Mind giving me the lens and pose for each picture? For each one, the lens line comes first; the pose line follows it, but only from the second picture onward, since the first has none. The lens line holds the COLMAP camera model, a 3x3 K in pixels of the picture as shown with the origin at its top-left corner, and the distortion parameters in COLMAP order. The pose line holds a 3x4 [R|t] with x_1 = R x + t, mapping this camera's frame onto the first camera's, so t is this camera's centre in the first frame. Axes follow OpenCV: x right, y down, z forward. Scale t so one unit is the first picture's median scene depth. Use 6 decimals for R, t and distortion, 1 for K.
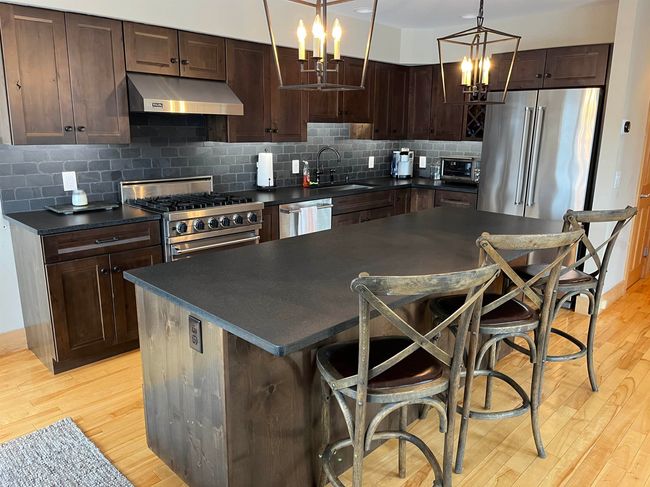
lens RADIAL K [[493.9, 0, 325.0], [0, 493.9, 243.5], [0, 0, 1]] dist [-0.006527, -0.003317]
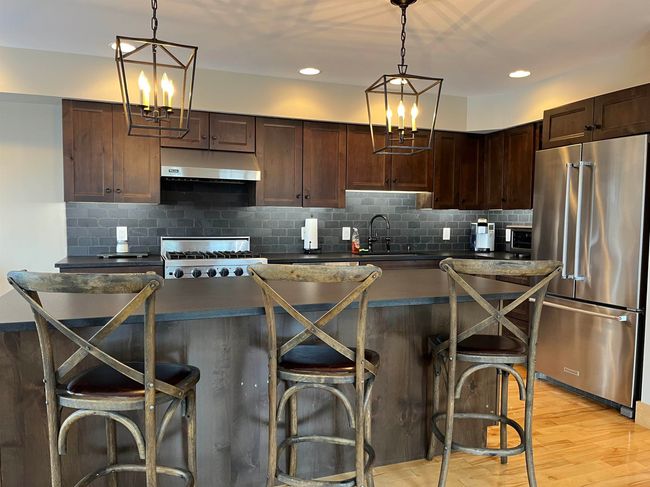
lens RADIAL K [[497.3, 0, 325.0], [0, 497.3, 243.5], [0, 0, 1]] dist [0.001417, -0.000770]
pose [[0.905814, 0.021367, -0.423137, 0.346773], [-0.097520, 0.982426, -0.159153, 0.033346], [0.412300, 0.185427, 0.891979, 0.073315]]
